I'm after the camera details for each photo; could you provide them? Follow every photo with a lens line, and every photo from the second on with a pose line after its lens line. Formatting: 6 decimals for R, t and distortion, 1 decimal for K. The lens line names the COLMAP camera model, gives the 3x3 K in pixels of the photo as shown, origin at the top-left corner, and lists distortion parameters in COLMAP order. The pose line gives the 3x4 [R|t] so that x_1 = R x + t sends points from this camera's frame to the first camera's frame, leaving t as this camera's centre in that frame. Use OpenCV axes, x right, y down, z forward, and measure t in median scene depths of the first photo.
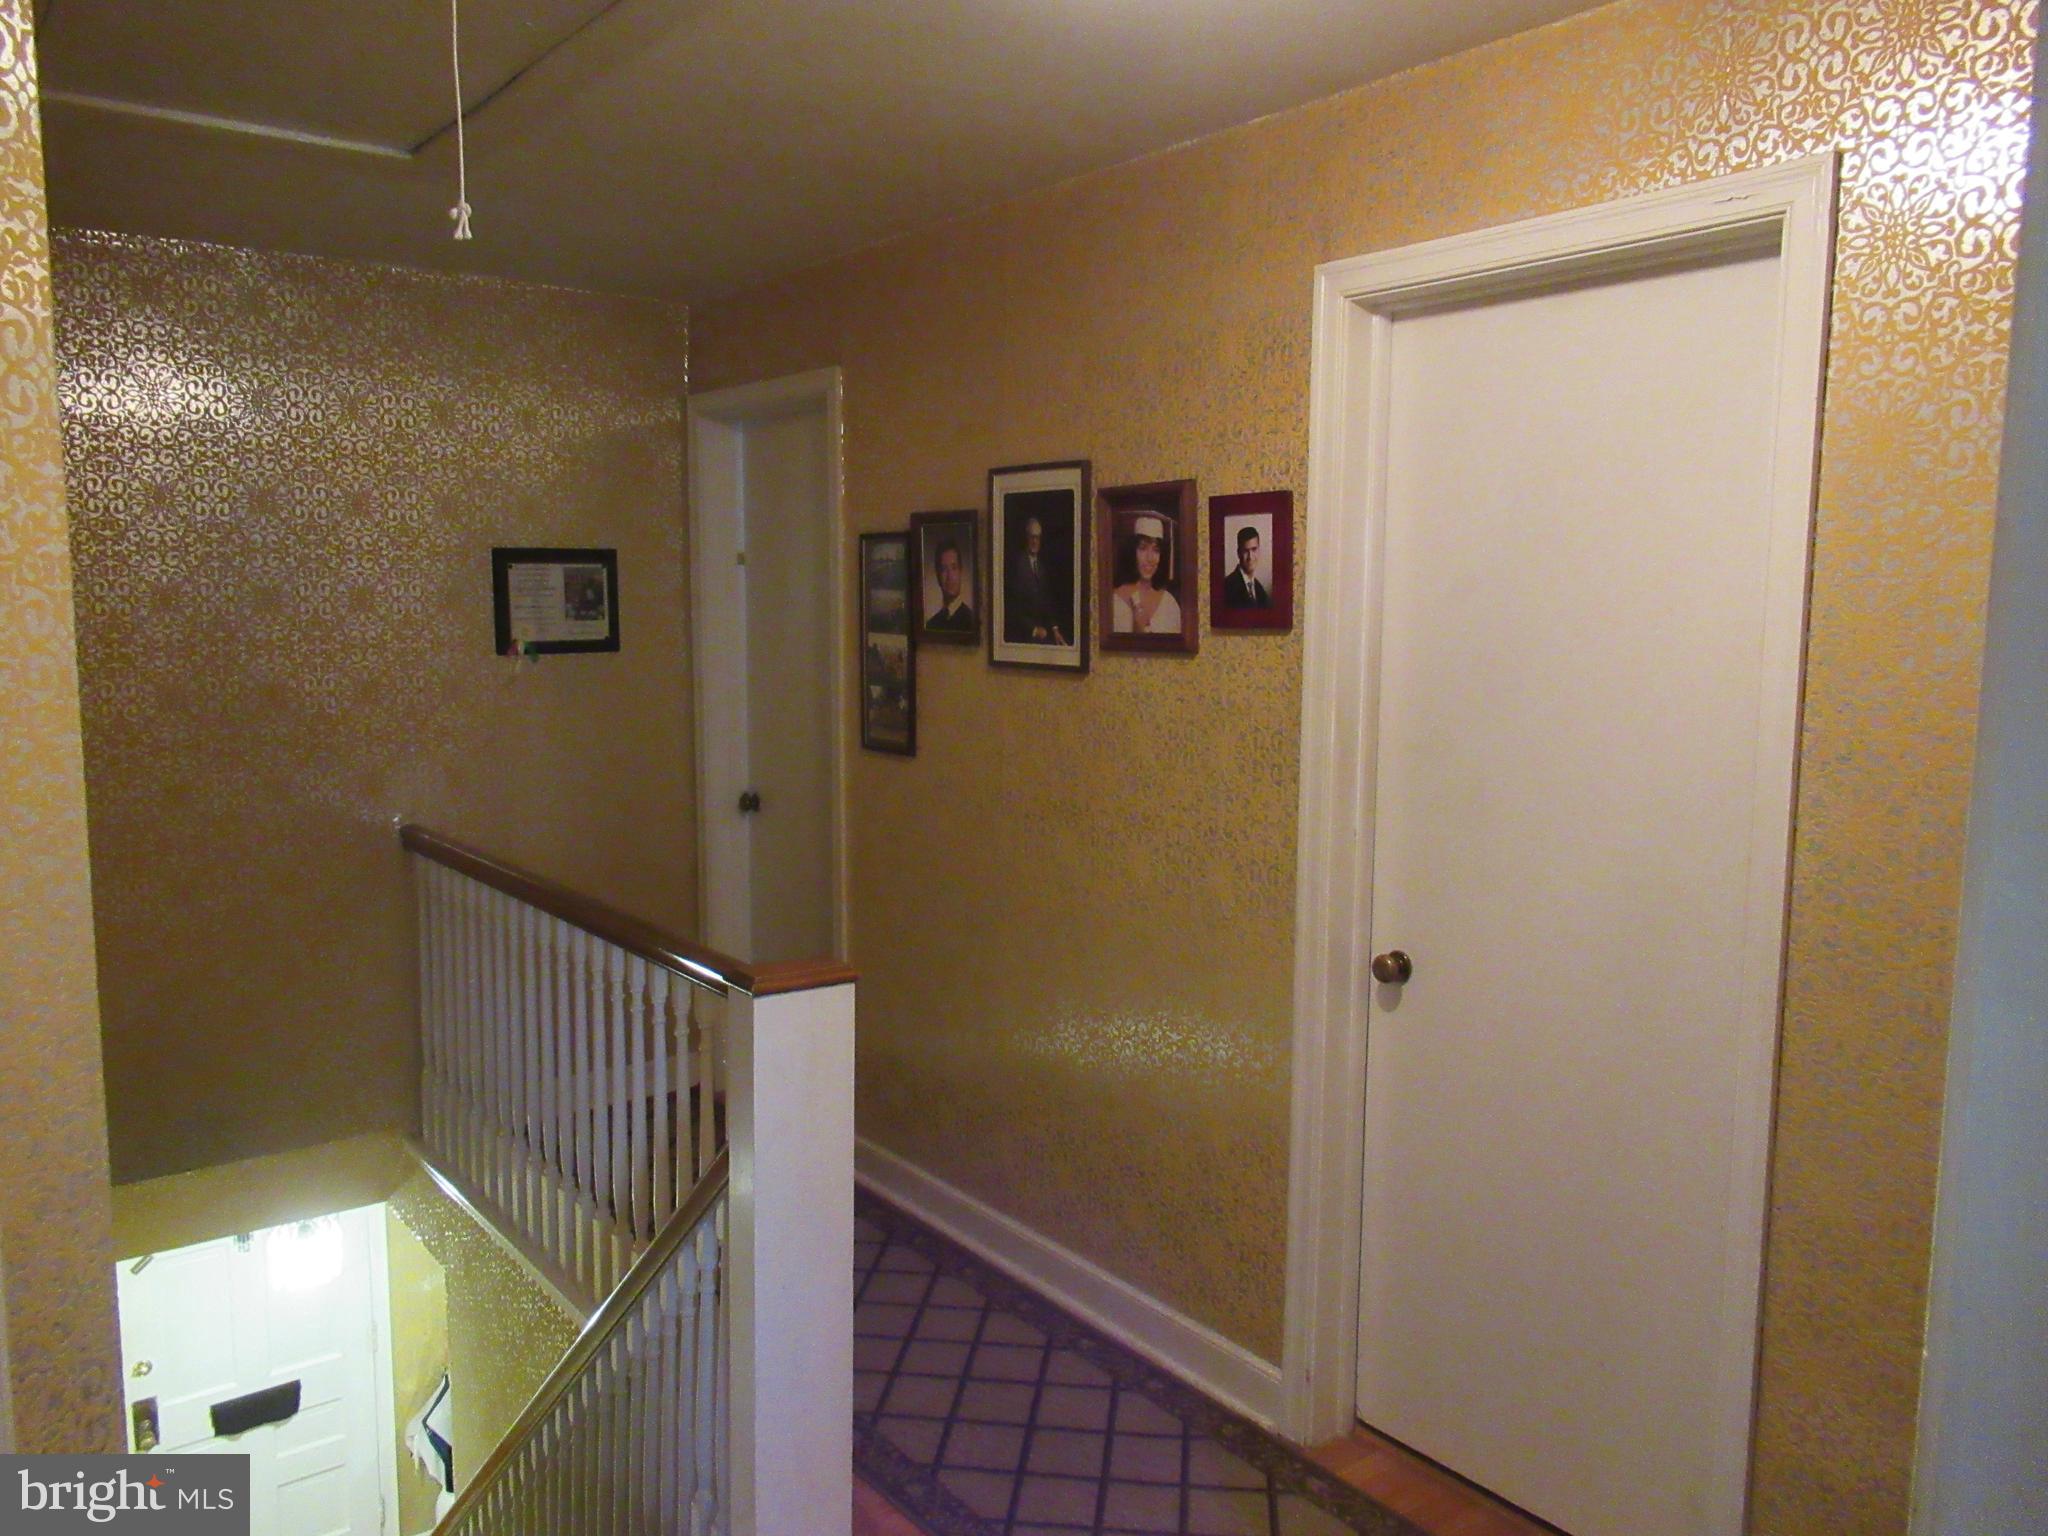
lens RADIAL K [[1495.1, 0, 1078.0], [0, 1495.1, 763.8], [0, 0, 1]] dist [-0.131260, -0.002206]
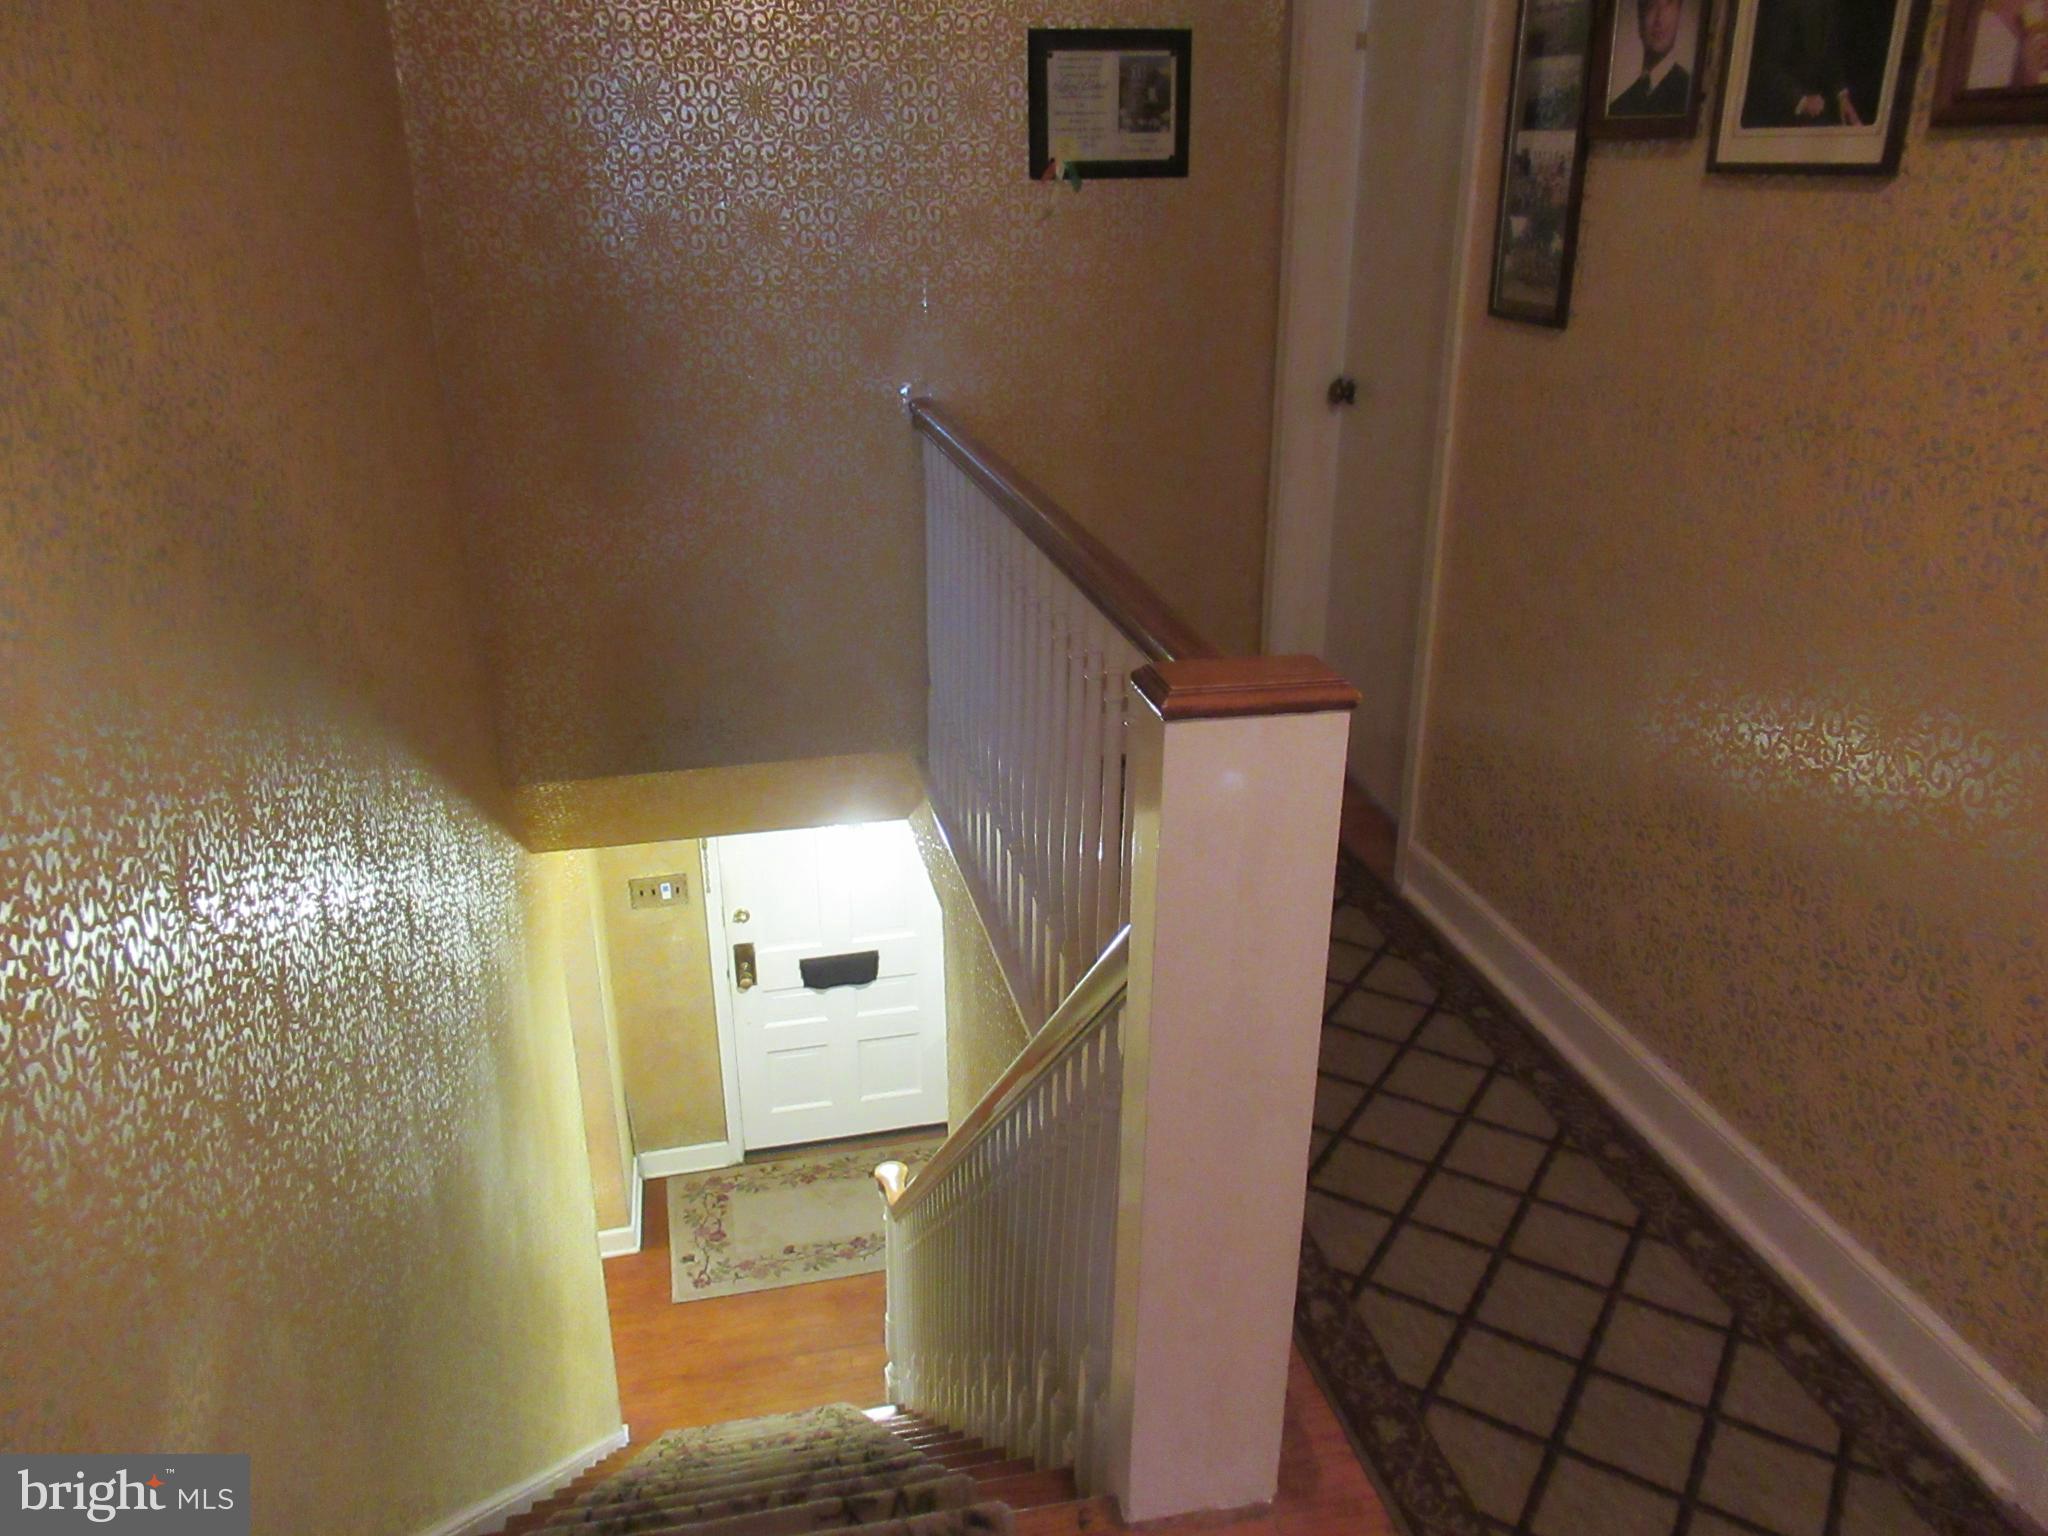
lens RADIAL K [[1539.1, 0, 1024.0], [0, 1539.1, 768.0], [0, 0, 1]] dist [0.006427, -0.009039]
pose [[0.892191, 0.155635, -0.423997, -0.004445], [-0.040462, 0.962522, 0.268167, 0.009250], [0.449843, -0.222101, 0.865051, 0.277100]]
